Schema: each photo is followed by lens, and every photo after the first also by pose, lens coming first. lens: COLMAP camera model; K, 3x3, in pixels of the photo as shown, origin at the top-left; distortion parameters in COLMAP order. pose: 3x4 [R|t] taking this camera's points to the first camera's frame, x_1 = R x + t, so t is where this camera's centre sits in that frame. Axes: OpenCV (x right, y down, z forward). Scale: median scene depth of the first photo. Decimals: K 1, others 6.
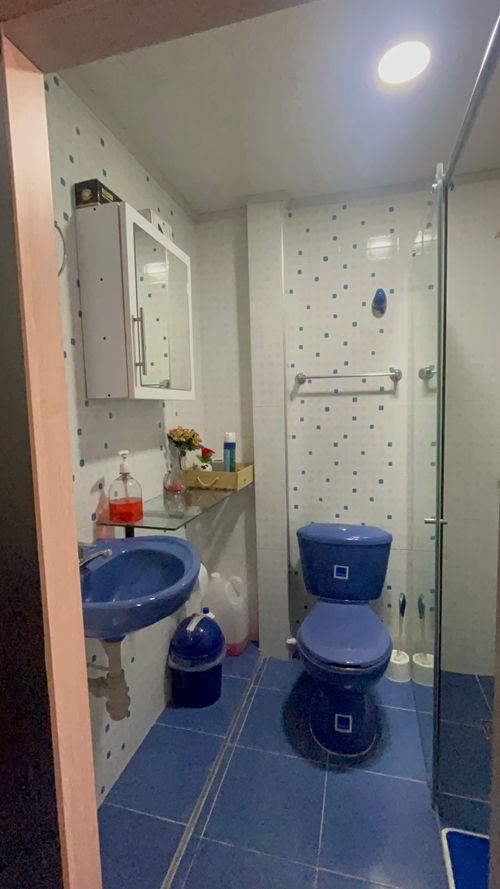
lens RADIAL K [[412.2, 0, 250.6], [0, 412.2, 444.5], [0, 0, 1]] dist [-0.004877, -0.000550]
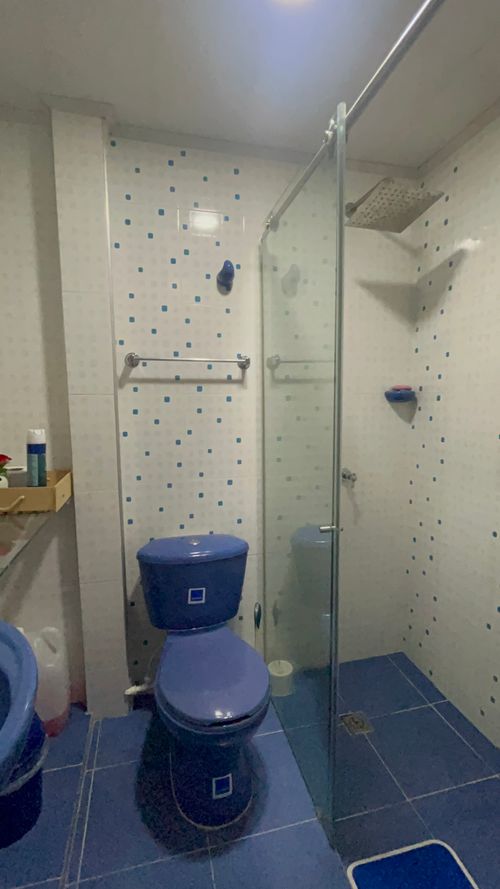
lens RADIAL K [[412.2, 0, 250.6], [0, 412.2, 446.8], [0, 0, 1]] dist [-0.004877, -0.000550]
pose [[0.872181, -0.035106, 0.487921, -0.074588], [0.025252, 0.999323, 0.026762, -0.009219], [-0.488531, -0.011021, 0.872477, 0.207099]]
